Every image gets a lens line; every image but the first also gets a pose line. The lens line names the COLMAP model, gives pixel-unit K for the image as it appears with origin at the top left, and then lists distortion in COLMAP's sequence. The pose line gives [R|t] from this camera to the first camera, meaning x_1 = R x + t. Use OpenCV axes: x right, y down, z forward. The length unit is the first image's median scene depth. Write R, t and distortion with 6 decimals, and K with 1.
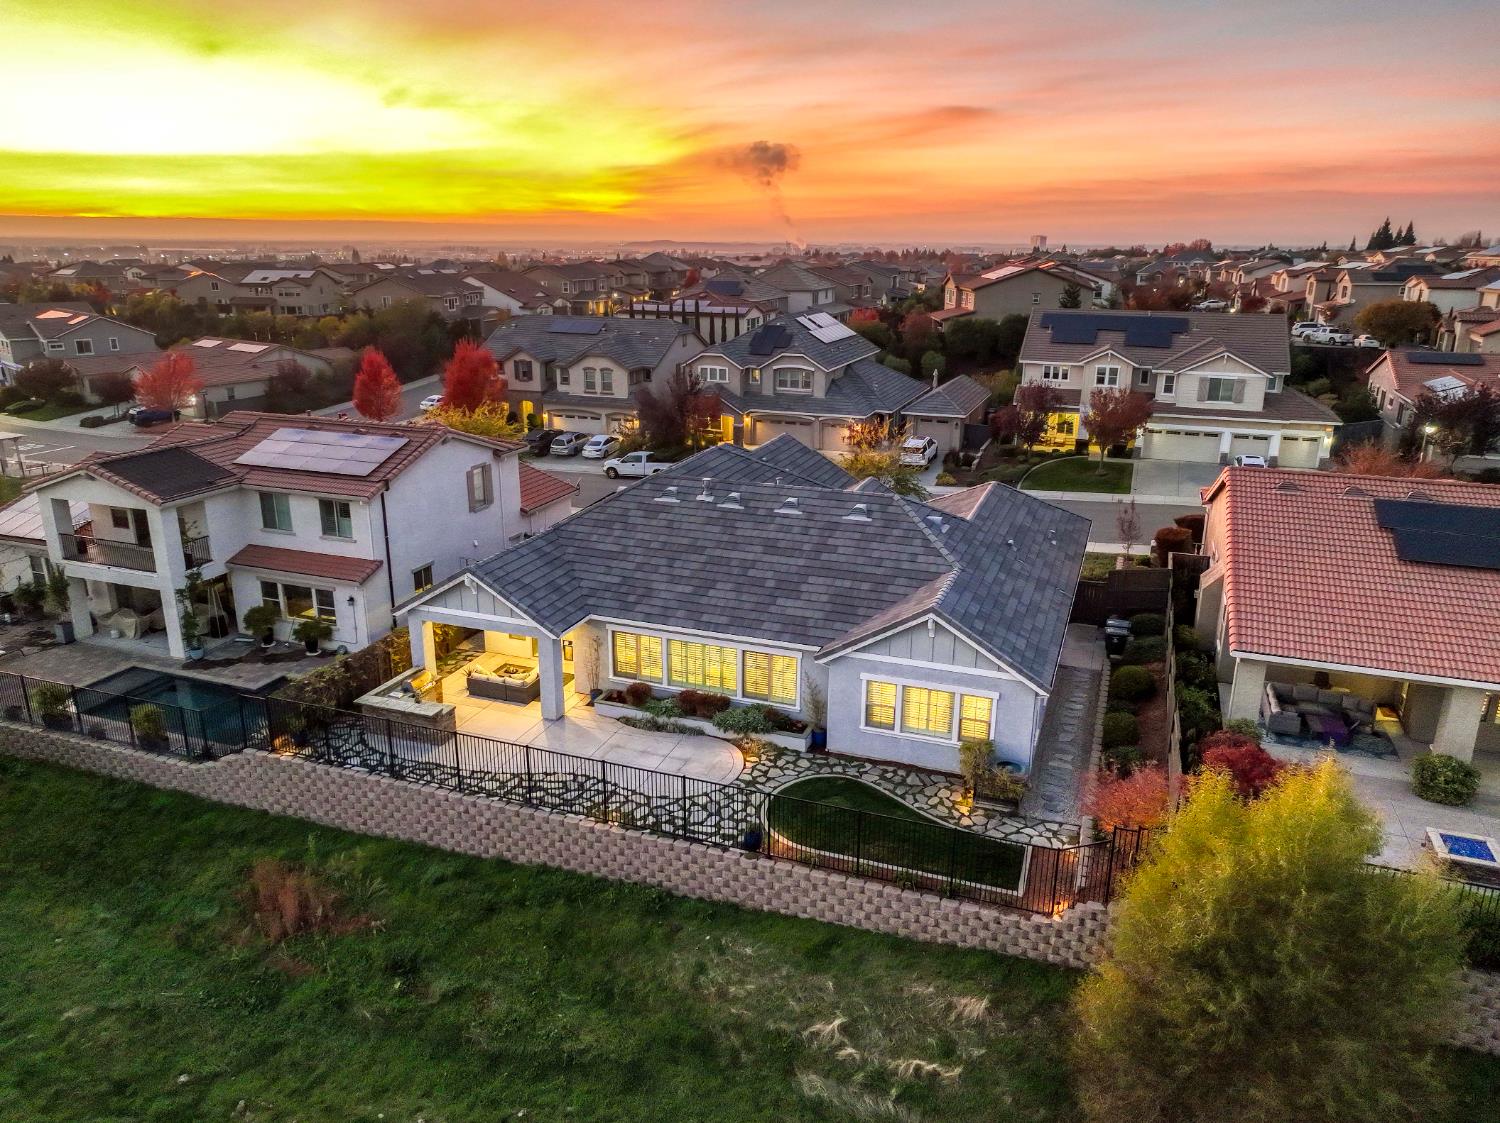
lens RADIAL K [[1038.1, 0, 752.2], [0, 1038.1, 593.4], [0, 0, 1]] dist [0.001646, 0.001814]
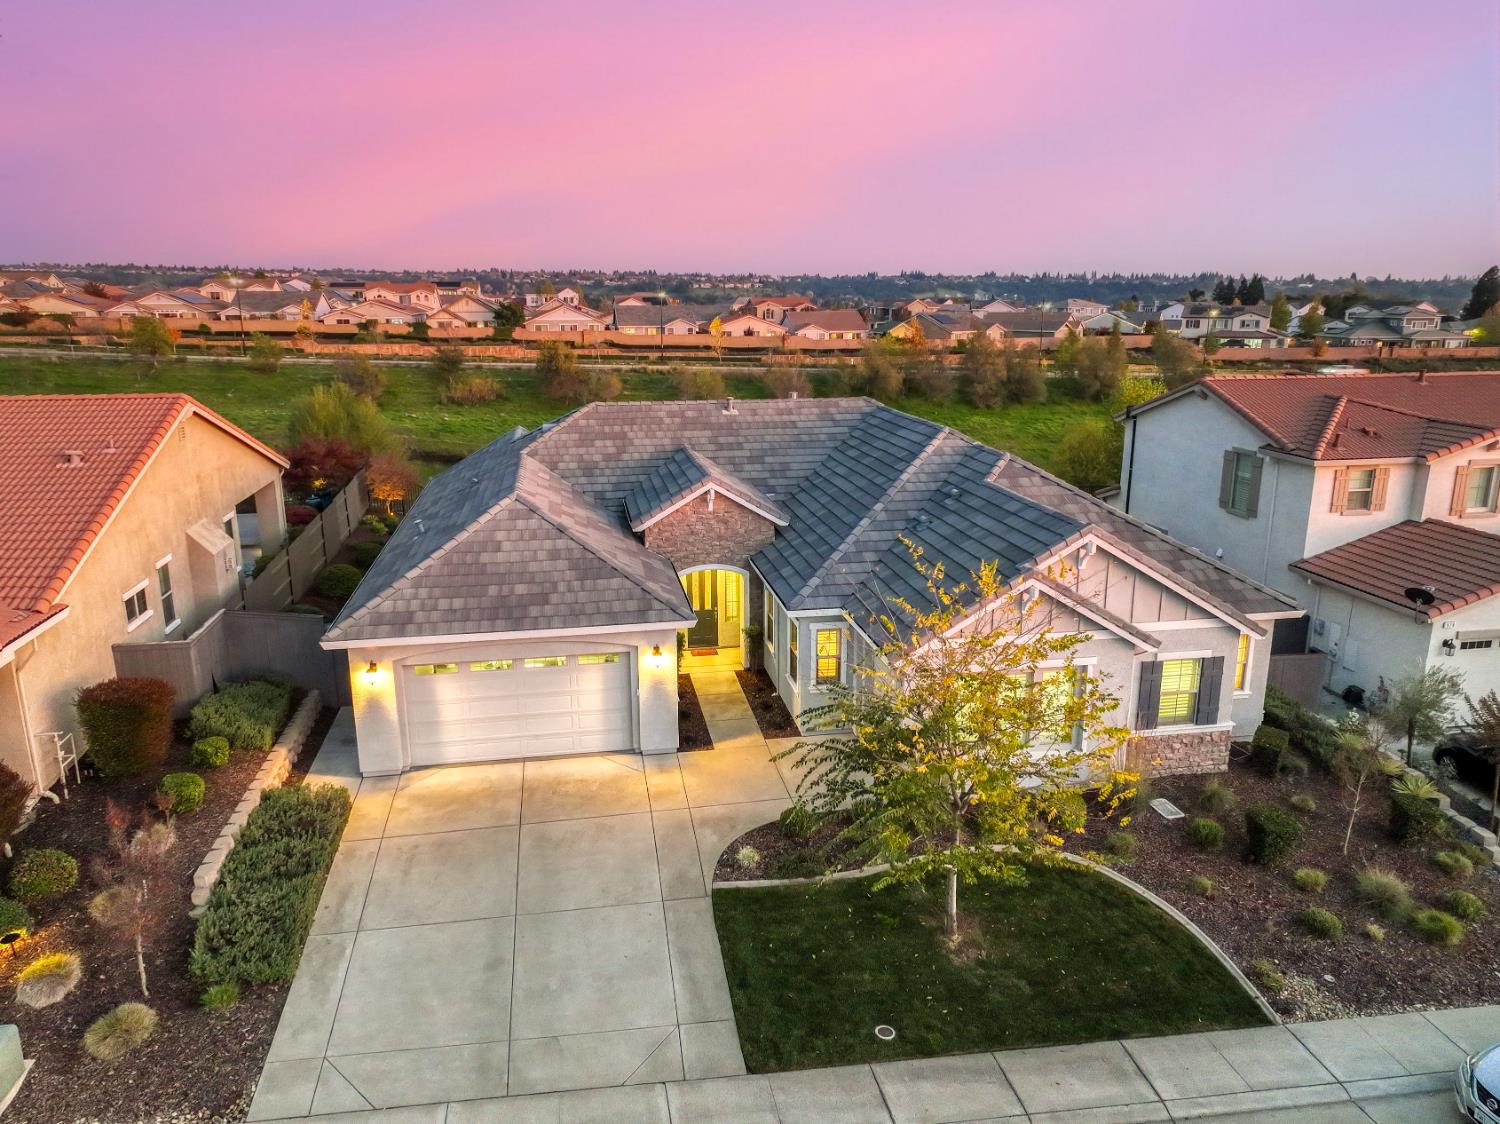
lens RADIAL K [[1055.7, 0, 748.0], [0, 1055.7, 557.8], [0, 0, 1]] dist [0.003095, 0.010314]
pose [[-0.863457, 0.113215, -0.491554, 0.501893], [-0.166871, 0.855507, 0.490165, -0.466706], [0.476022, 0.505262, -0.719801, 1.839418]]
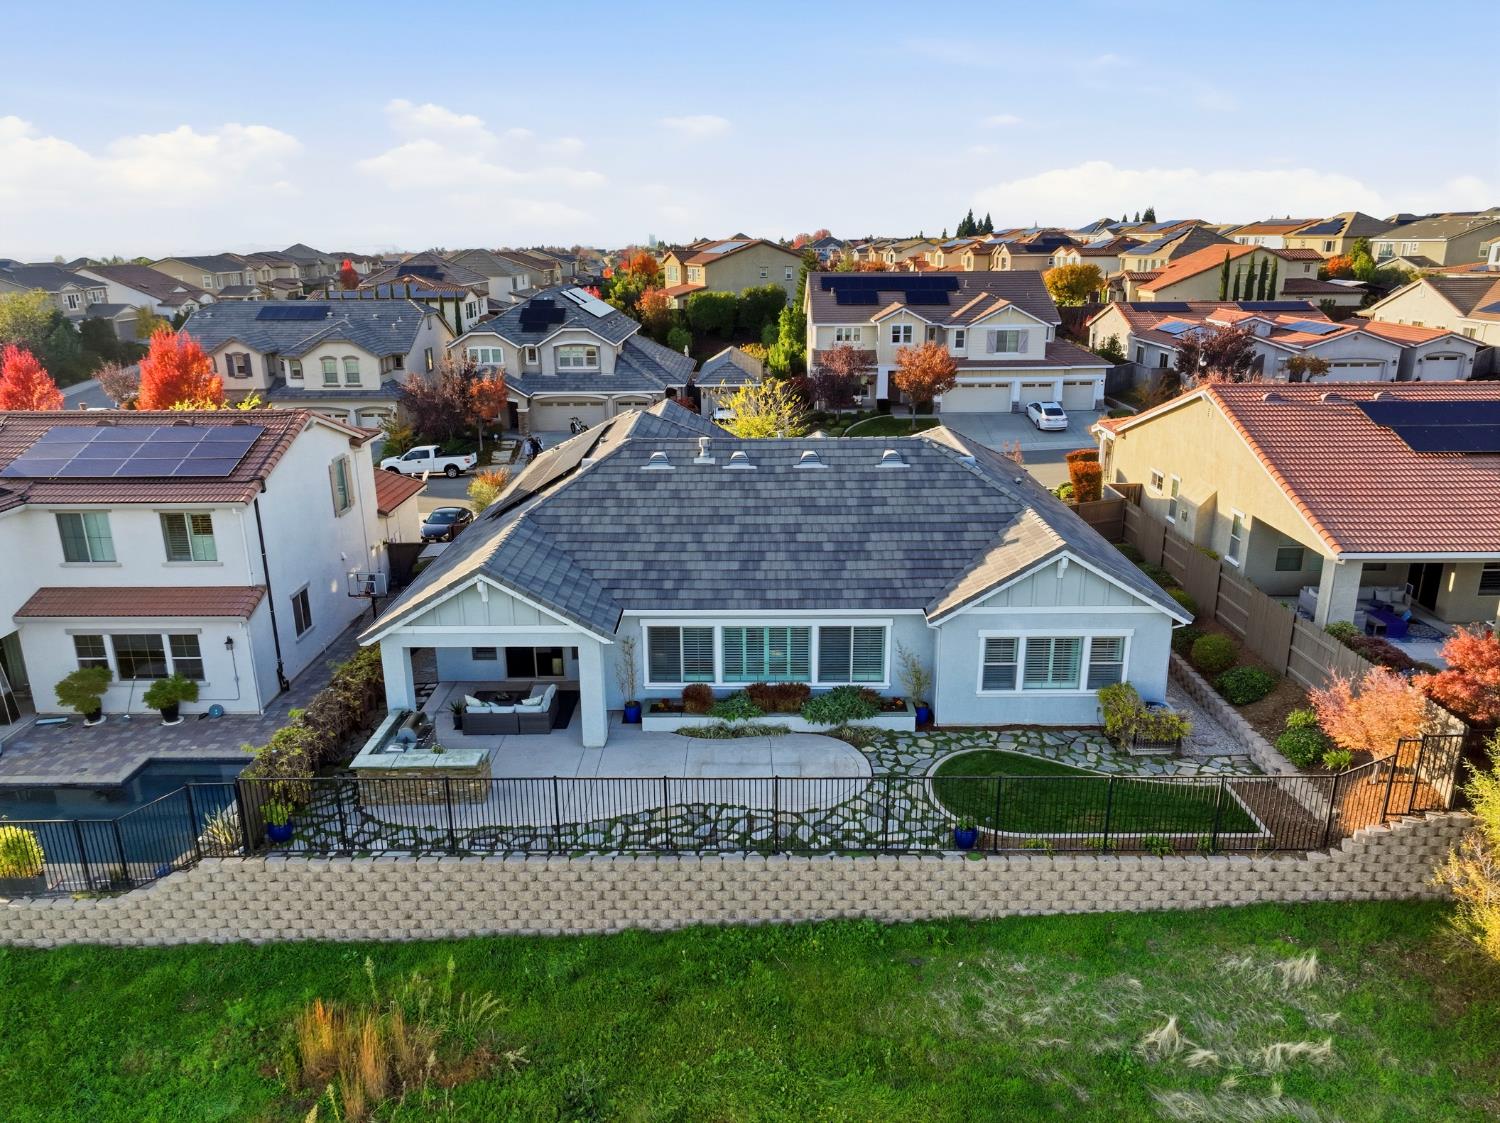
lens RADIAL K [[1039.6, 0, 751.0], [0, 1039.6, 588.1], [0, 0, 1]] dist [0.004883, 0.001756]
pose [[0.939341, -0.122543, 0.320347, -0.314601], [0.123974, 0.992156, 0.016007, 0.002508], [-0.319796, 0.024679, 0.947165, 0.199094]]
